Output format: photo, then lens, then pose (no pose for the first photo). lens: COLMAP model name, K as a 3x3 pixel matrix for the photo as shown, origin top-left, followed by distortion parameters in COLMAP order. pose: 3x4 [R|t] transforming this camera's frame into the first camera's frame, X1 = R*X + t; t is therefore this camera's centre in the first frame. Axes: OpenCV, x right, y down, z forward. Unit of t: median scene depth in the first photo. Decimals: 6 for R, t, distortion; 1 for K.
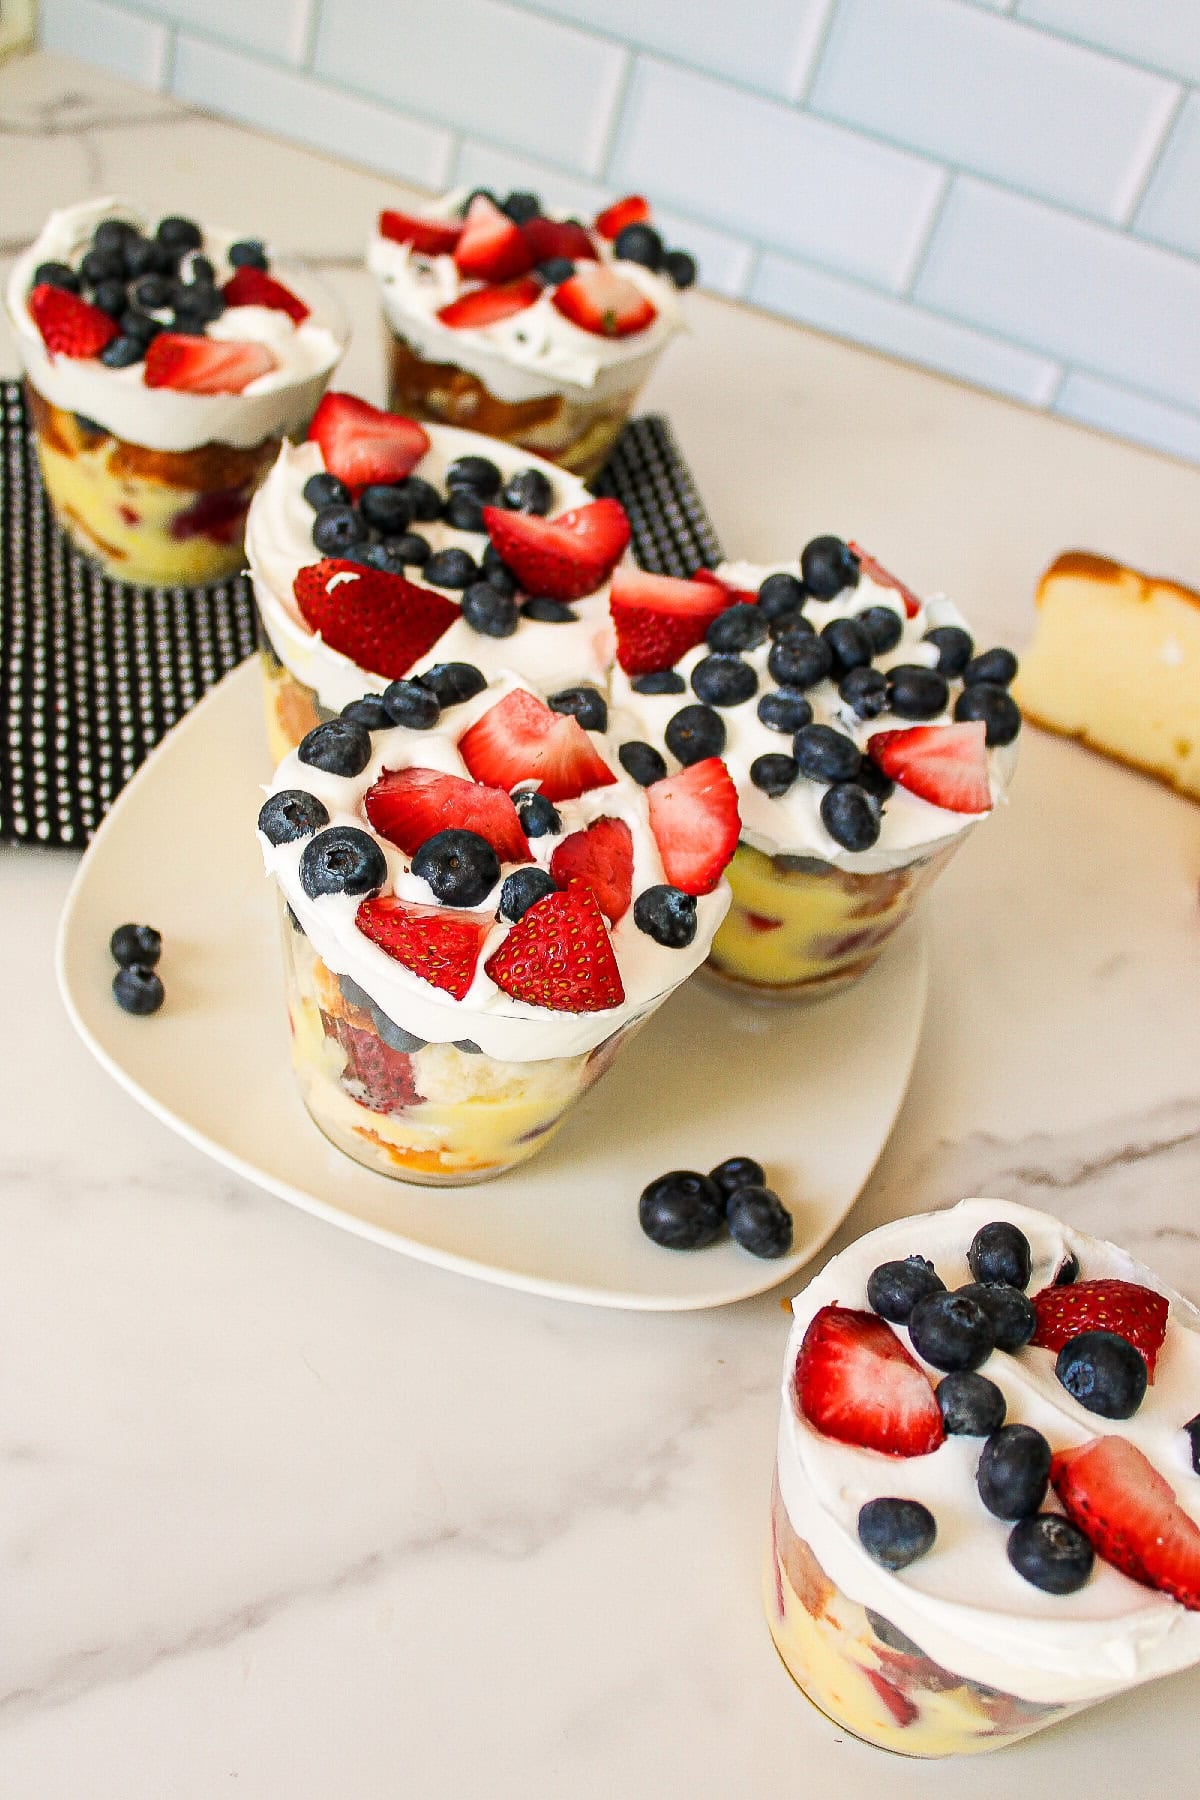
lens RADIAL K [[1964.9, 0, 596.7], [0, 1964.9, 913.7], [0, 0, 1]] dist [-0.071080, 0.000000]
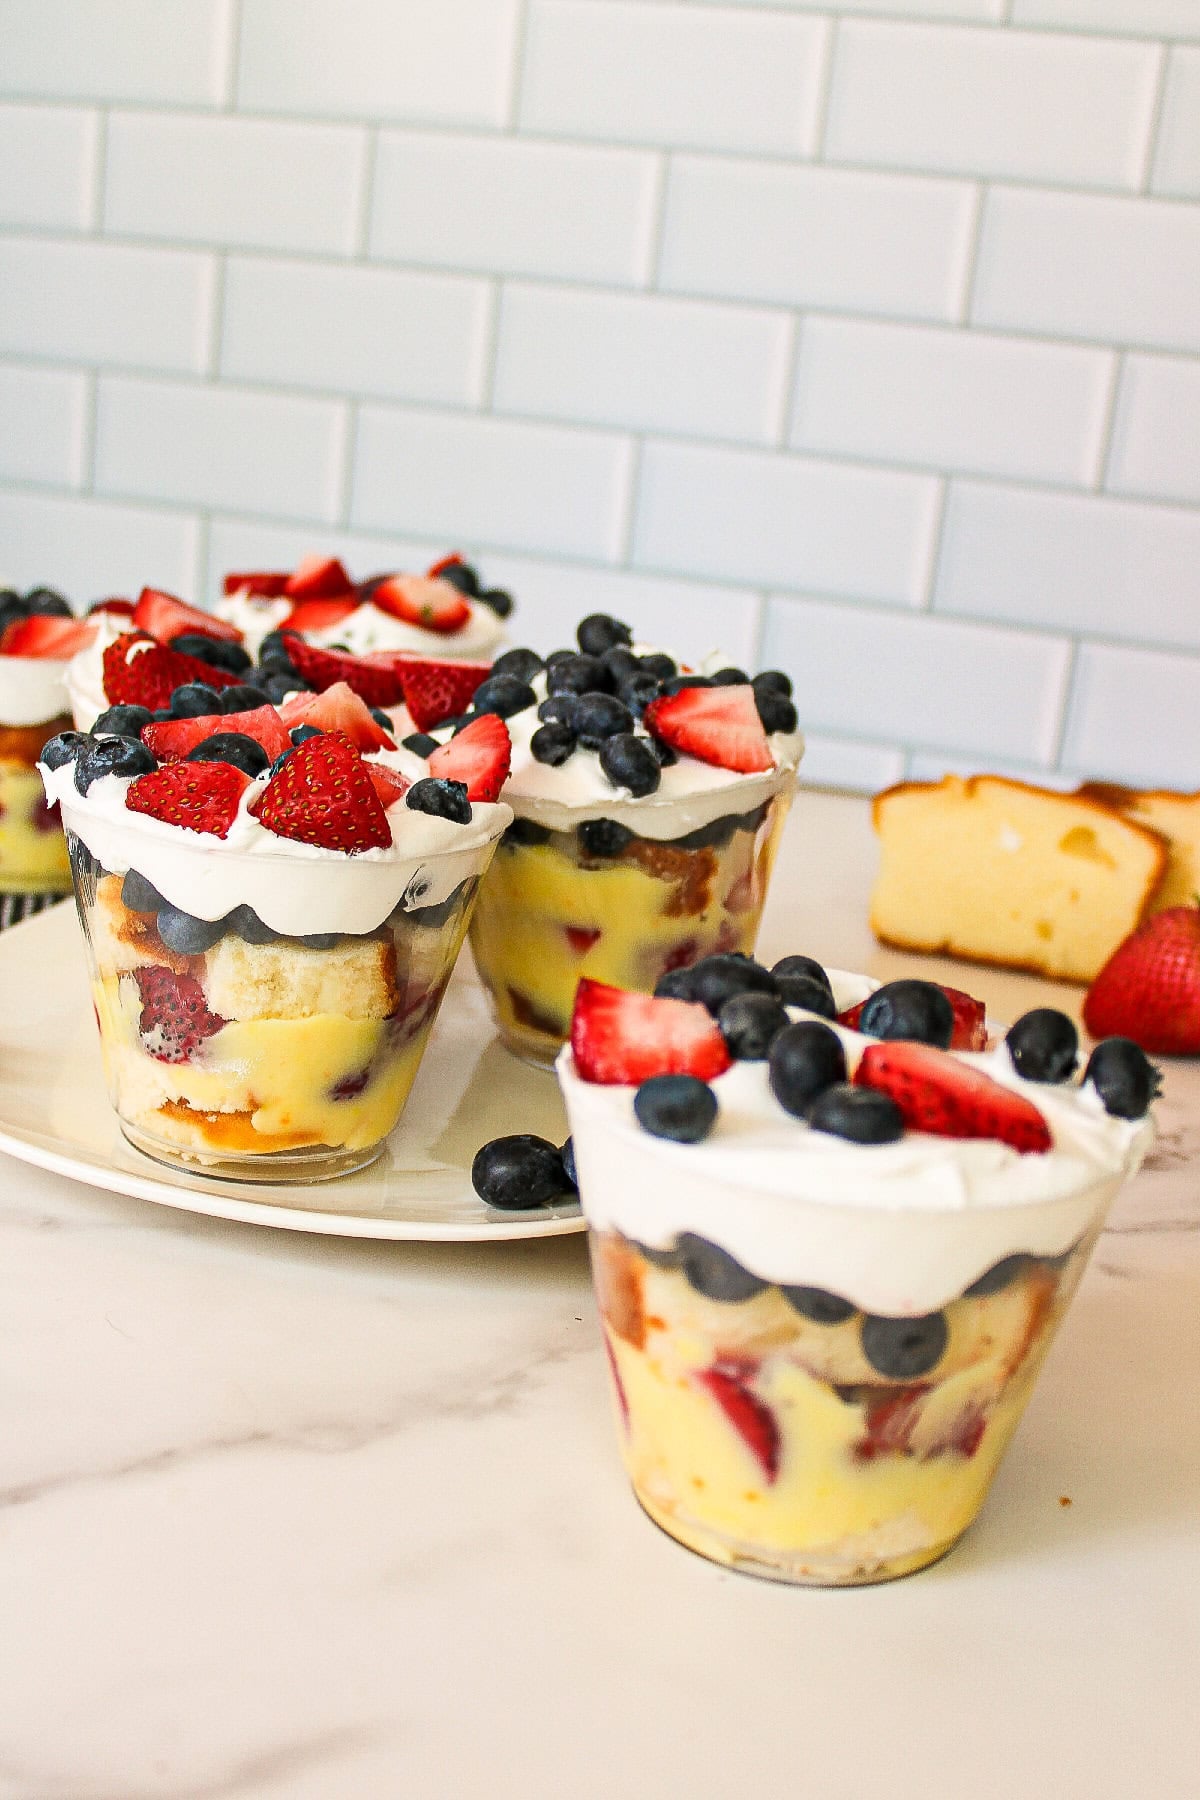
lens RADIAL K [[1964.9, 0, 581.0], [0, 1964.9, 941.7], [0, 0, 1]] dist [-0.071080, 0.000000]
pose [[0.990384, -0.138315, -0.002843, 0.092532], [0.122875, 0.888902, -0.441311, 0.479467], [0.063567, 0.436718, 0.897350, 0.110822]]
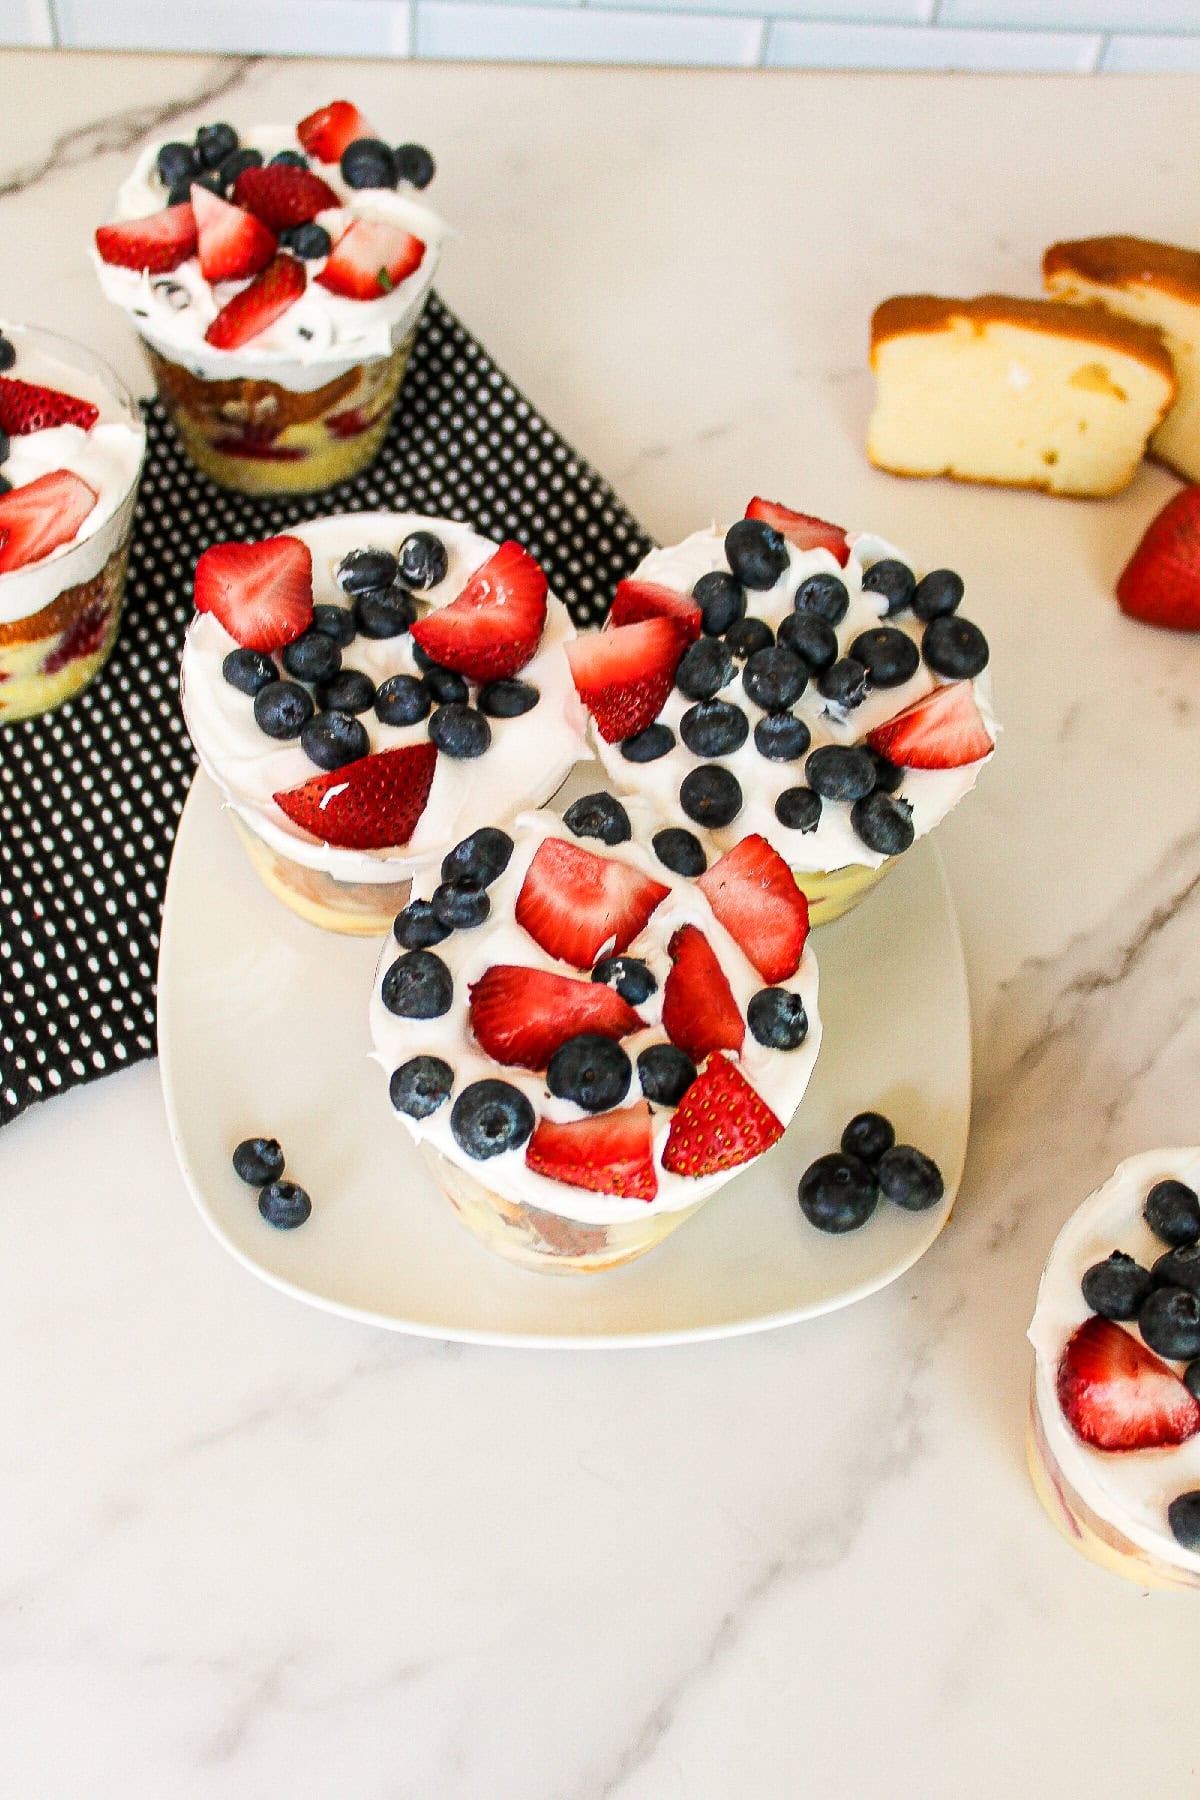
lens RADIAL K [[1964.9, 0, 598.2], [0, 1964.9, 895.3], [0, 0, 1]] dist [-0.071080, 0.000000]
pose [[0.925886, -0.373456, 0.057149, -0.081516], [0.342338, 0.893304, 0.291226, -0.362815], [-0.159812, -0.250078, 0.954946, 0.028041]]
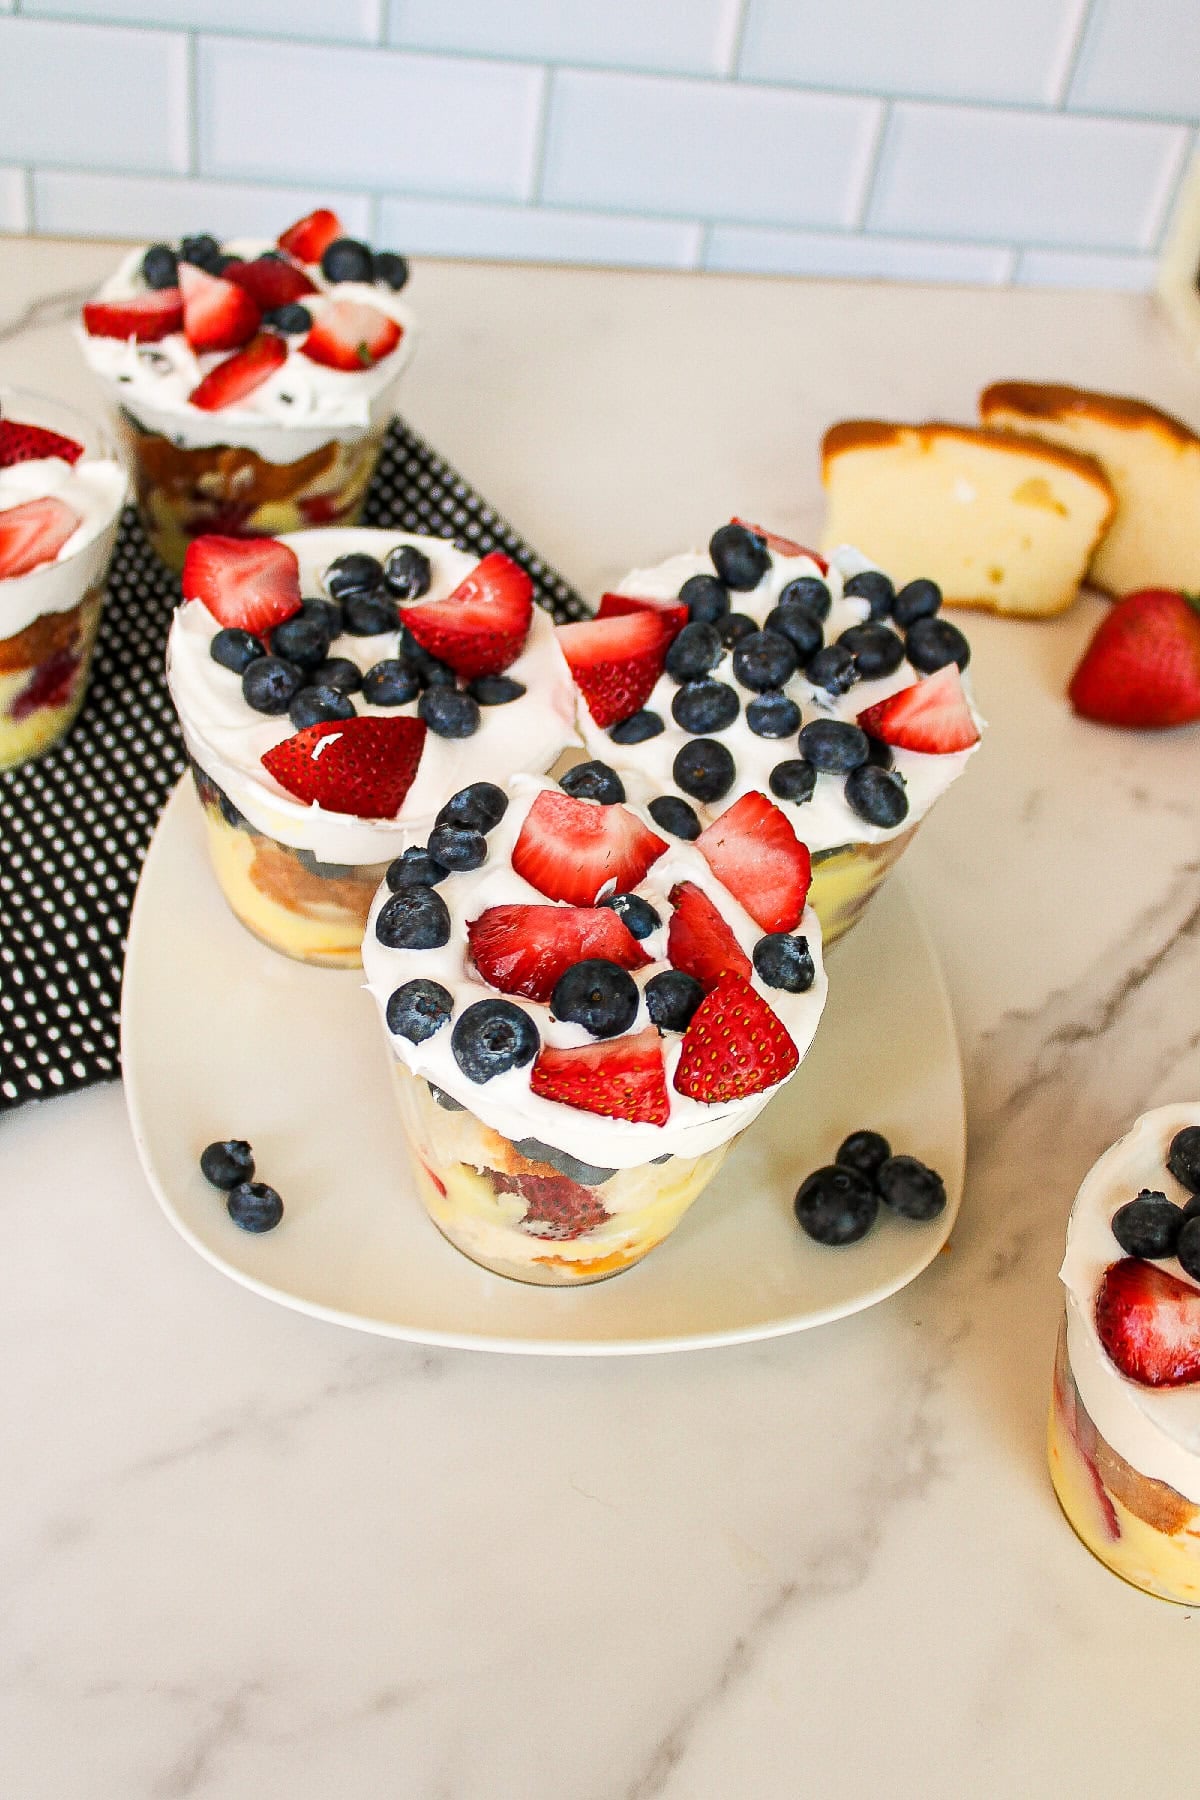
lens RADIAL K [[1964.9, 0, 588.7], [0, 1964.9, 911.2], [0, 0, 1]] dist [-0.071080, 0.000000]
pose [[0.918925, -0.350980, 0.179971, -0.212102], [0.332738, 0.934814, 0.124130, -0.168749], [-0.211806, -0.054183, 0.975809, 0.026924]]
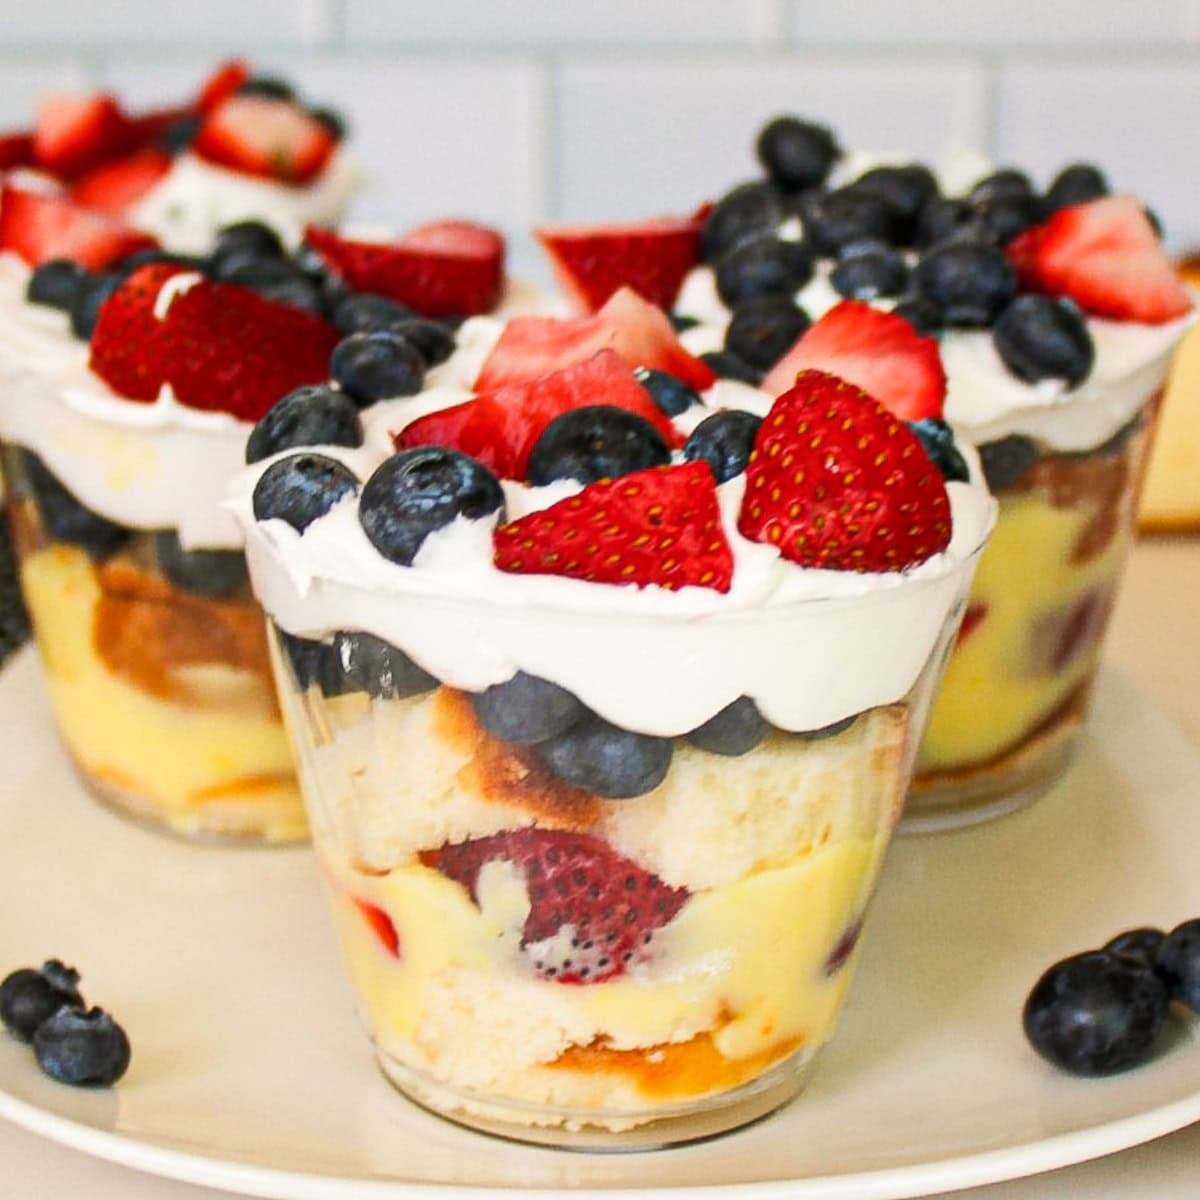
lens RADIAL K [[2629.1, 0, 577.4], [0, 2629.1, 629.7], [0, 0, 1]] dist [-0.076351, 0.000000]
pose [[0.899870, -0.337925, 0.275754, -0.281052], [0.417263, 0.851067, -0.318710, 0.242895], [-0.126985, 0.401860, 0.906854, 0.260843]]
